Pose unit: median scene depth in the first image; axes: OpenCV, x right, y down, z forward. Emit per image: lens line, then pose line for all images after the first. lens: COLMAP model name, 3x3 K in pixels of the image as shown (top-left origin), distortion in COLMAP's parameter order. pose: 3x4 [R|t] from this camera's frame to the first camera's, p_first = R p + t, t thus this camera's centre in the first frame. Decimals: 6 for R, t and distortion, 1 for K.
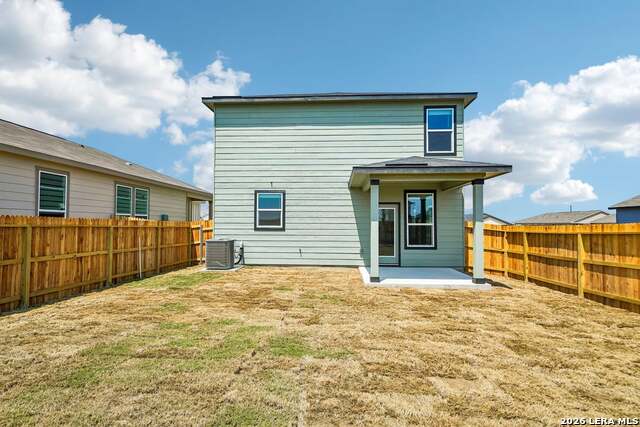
lens RADIAL K [[336.6, 0, 320.0], [0, 336.6, 213.5], [0, 0, 1]] dist [0.025807, 0.000239]
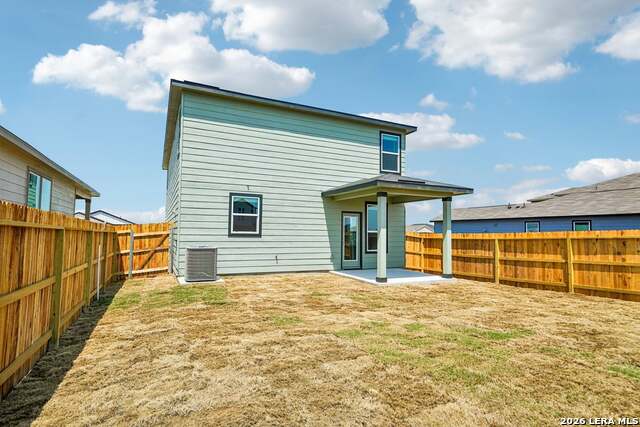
lens RADIAL K [[336.6, 0, 320.0], [0, 336.6, 213.5], [0, 0, 1]] dist [0.025807, 0.000239]
pose [[0.872999, 0.036156, 0.486380, -0.435344], [-0.025181, 0.999260, -0.029086, 0.008293], [-0.487071, 0.013144, 0.873263, 0.085327]]
